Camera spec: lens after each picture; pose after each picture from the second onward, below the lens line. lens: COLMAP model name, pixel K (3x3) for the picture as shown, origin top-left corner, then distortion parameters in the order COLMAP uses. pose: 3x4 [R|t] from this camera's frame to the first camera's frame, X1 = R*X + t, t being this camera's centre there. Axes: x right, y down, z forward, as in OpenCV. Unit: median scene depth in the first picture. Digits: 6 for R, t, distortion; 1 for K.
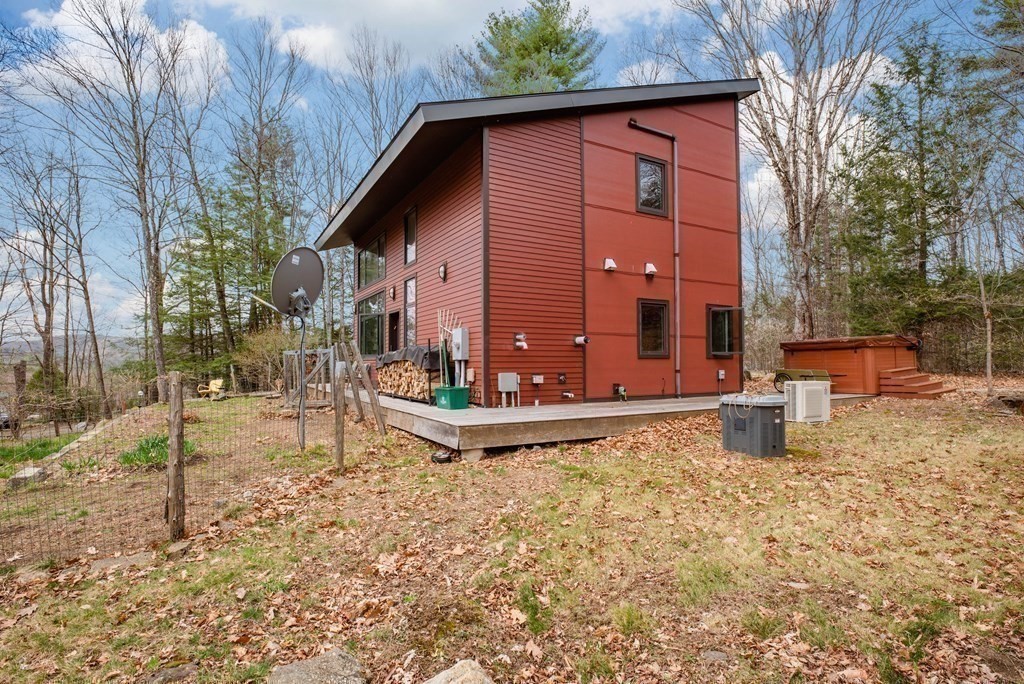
lens RADIAL K [[515.2, 0, 507.1], [0, 515.2, 335.3], [0, 0, 1]] dist [-0.034920, 0.001001]
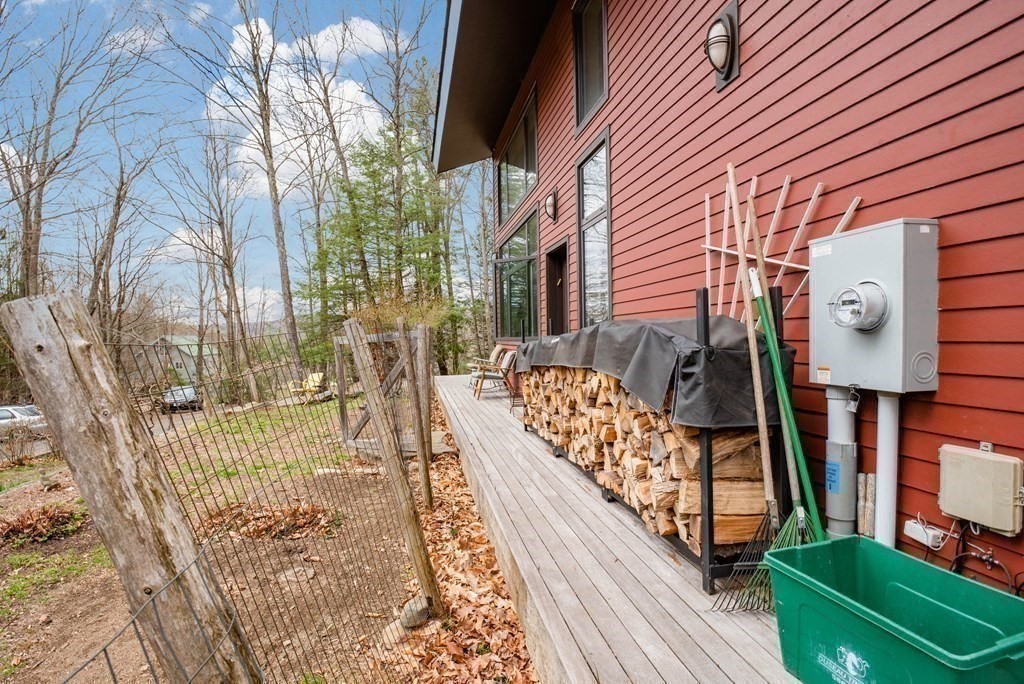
lens RADIAL K [[515.2, 0, 507.1], [0, 515.2, 335.3], [0, 0, 1]] dist [-0.034920, 0.001001]
pose [[0.946800, -0.010209, -0.321661, -0.144830], [0.027479, 0.998411, 0.049194, 0.012583], [0.320648, -0.055416, 0.945576, 0.694042]]
